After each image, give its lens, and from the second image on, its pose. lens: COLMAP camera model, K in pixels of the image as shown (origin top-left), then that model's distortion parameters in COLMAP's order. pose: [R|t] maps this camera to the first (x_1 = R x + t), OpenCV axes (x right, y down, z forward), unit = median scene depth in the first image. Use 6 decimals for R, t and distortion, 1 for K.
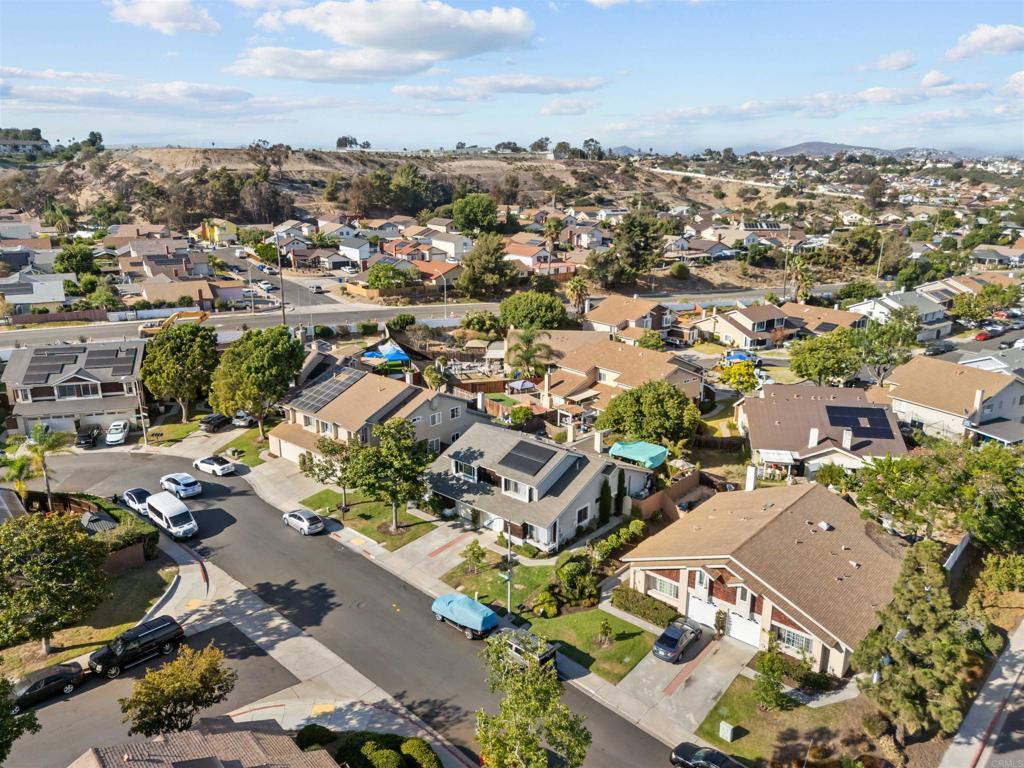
lens RADIAL K [[756.8, 0, 512.6], [0, 756.8, 380.2], [0, 0, 1]] dist [0.079195, -0.075461]
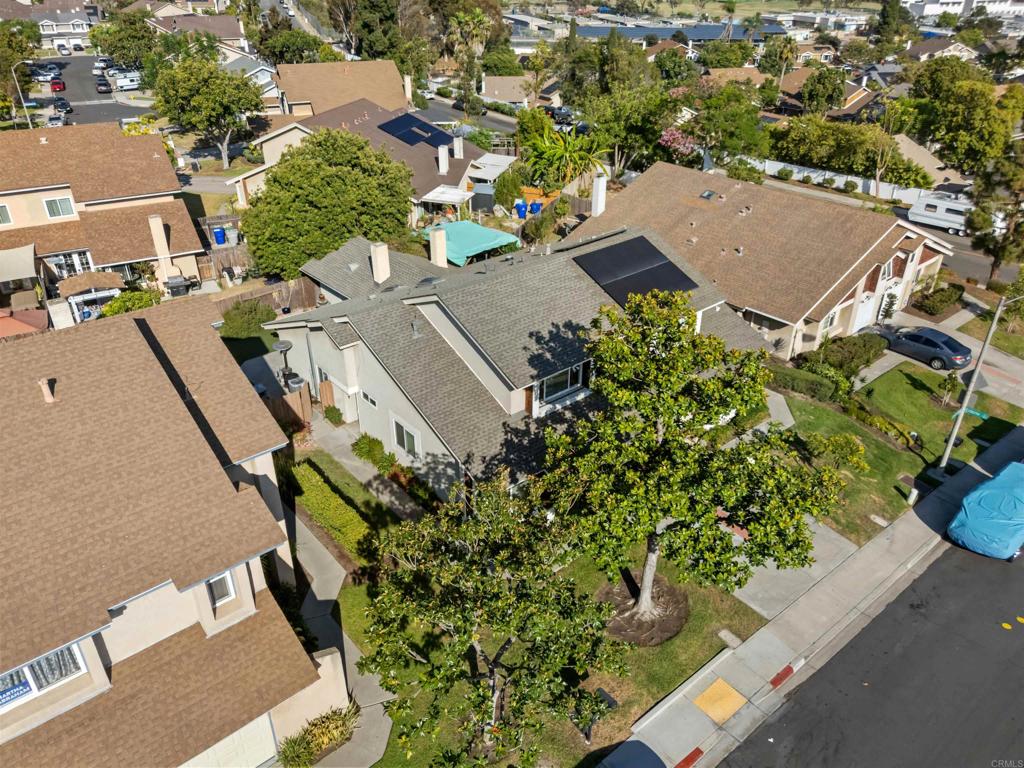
lens RADIAL K [[756.8, 0, 512.6], [0, 756.8, 380.2], [0, 0, 1]] dist [0.079195, -0.075461]
pose [[0.145314, -0.493343, 0.857611, -0.328507], [0.266609, 0.854273, 0.446248, -0.053024], [-0.952787, 0.163801, 0.255668, 0.758003]]
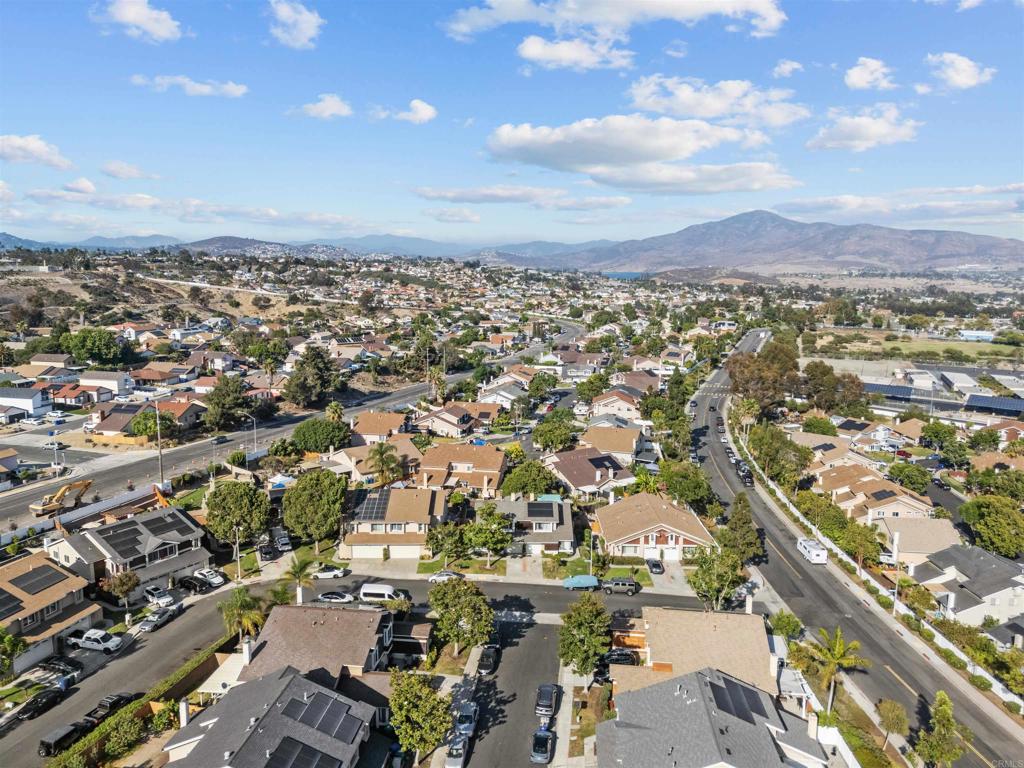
lens RADIAL K [[756.8, 0, 512.6], [0, 756.8, 380.2], [0, 0, 1]] dist [0.079195, -0.075461]
pose [[0.750057, -0.104027, 0.653140, -0.960514], [0.176237, 0.983283, -0.045778, -0.108927], [-0.637459, 0.149444, 0.755852, -0.329837]]
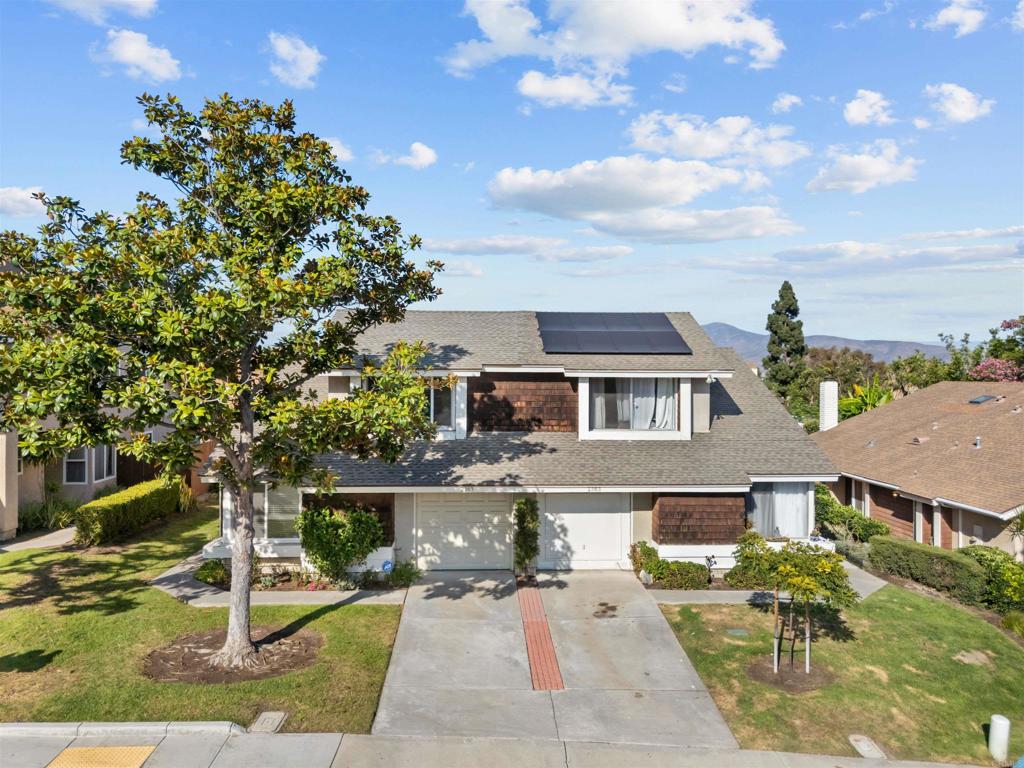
lens RADIAL K [[756.8, 0, 512.6], [0, 756.8, 380.2], [0, 0, 1]] dist [0.079195, -0.075461]
pose [[0.717642, -0.005744, 0.696388, -0.195304], [0.187619, 0.964588, -0.185389, 0.140063], [-0.670663, 0.263699, 0.693307, 0.627519]]
